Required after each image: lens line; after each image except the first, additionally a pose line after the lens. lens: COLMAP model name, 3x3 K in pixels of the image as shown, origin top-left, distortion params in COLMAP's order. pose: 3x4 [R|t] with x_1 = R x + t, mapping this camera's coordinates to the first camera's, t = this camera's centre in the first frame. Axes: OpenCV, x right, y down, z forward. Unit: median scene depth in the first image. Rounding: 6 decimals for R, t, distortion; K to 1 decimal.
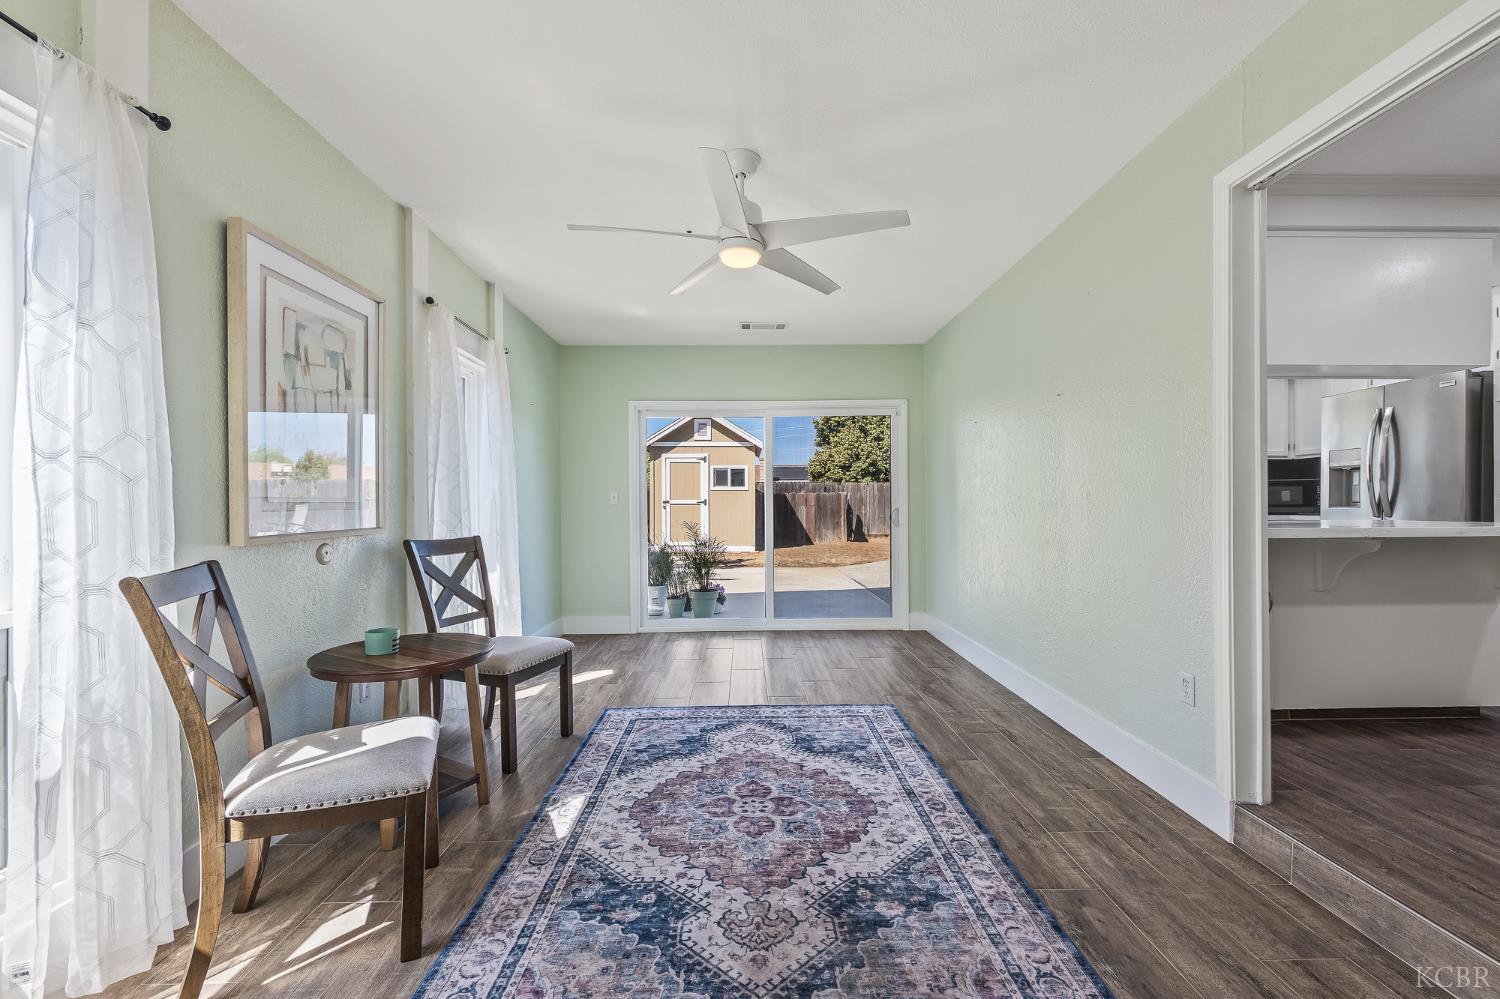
lens RADIAL K [[610.2, 0, 757.7], [0, 610.2, 500.1], [0, 0, 1]] dist [0.001576, 0.000733]
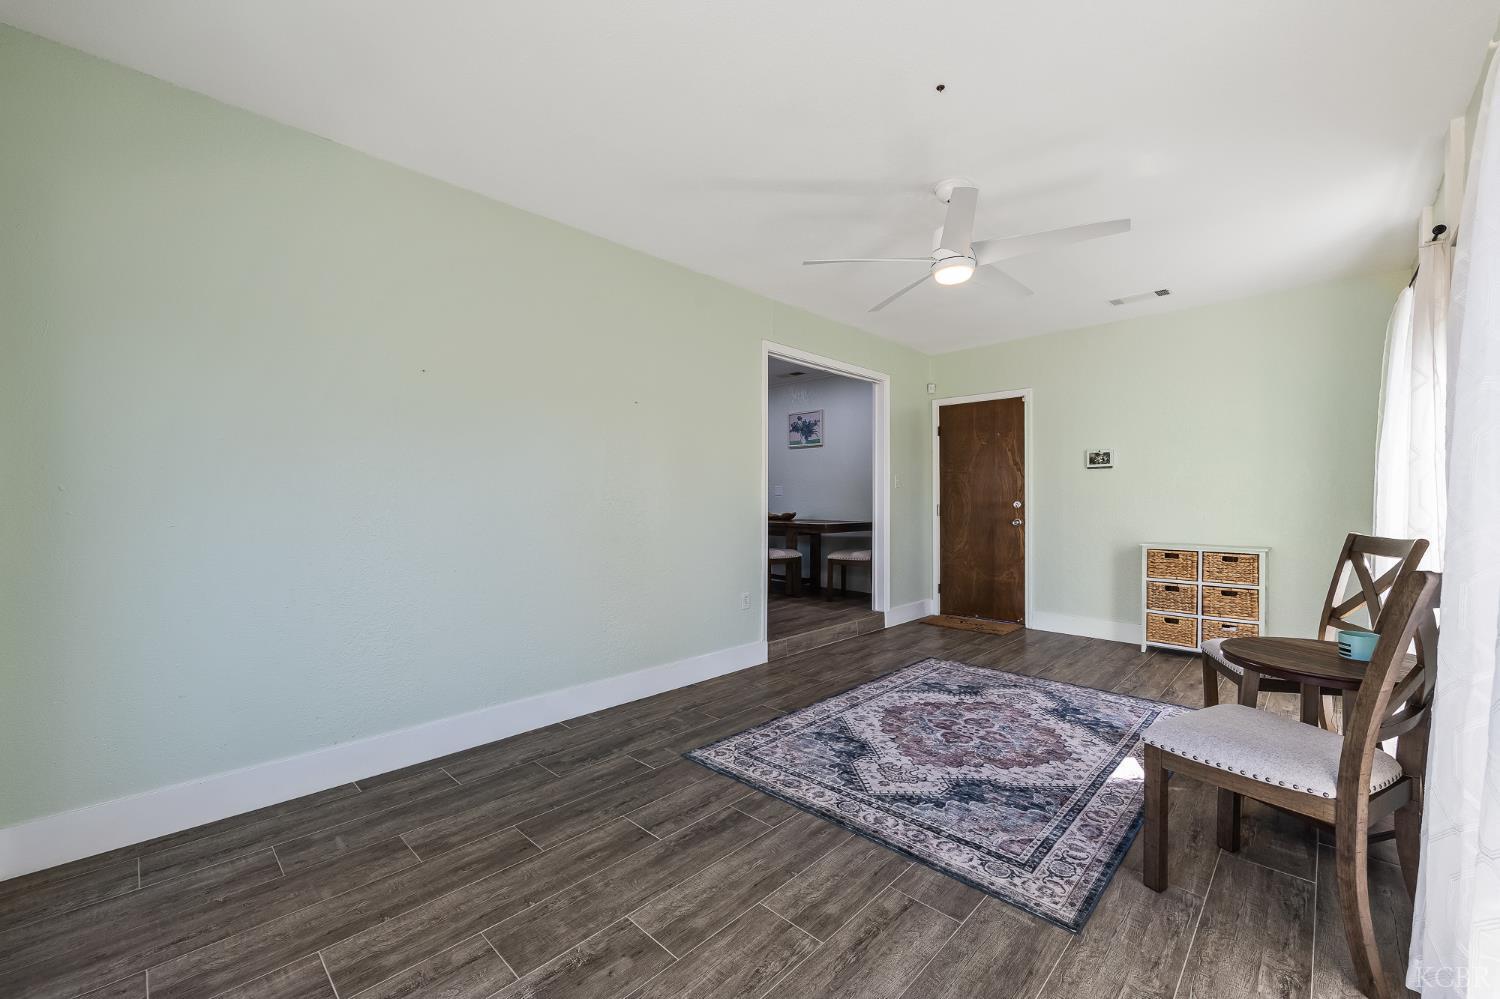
lens RADIAL K [[604.5, 0, 755.2], [0, 604.5, 509.9], [0, 0, 1]] dist [-0.001226, -0.000354]
pose [[-0.707508, -0.001151, 0.706705, -0.545023], [0.001999, 0.999991, 0.003629, 0.021512], [-0.706703, 0.003980, -0.707499, 2.036284]]
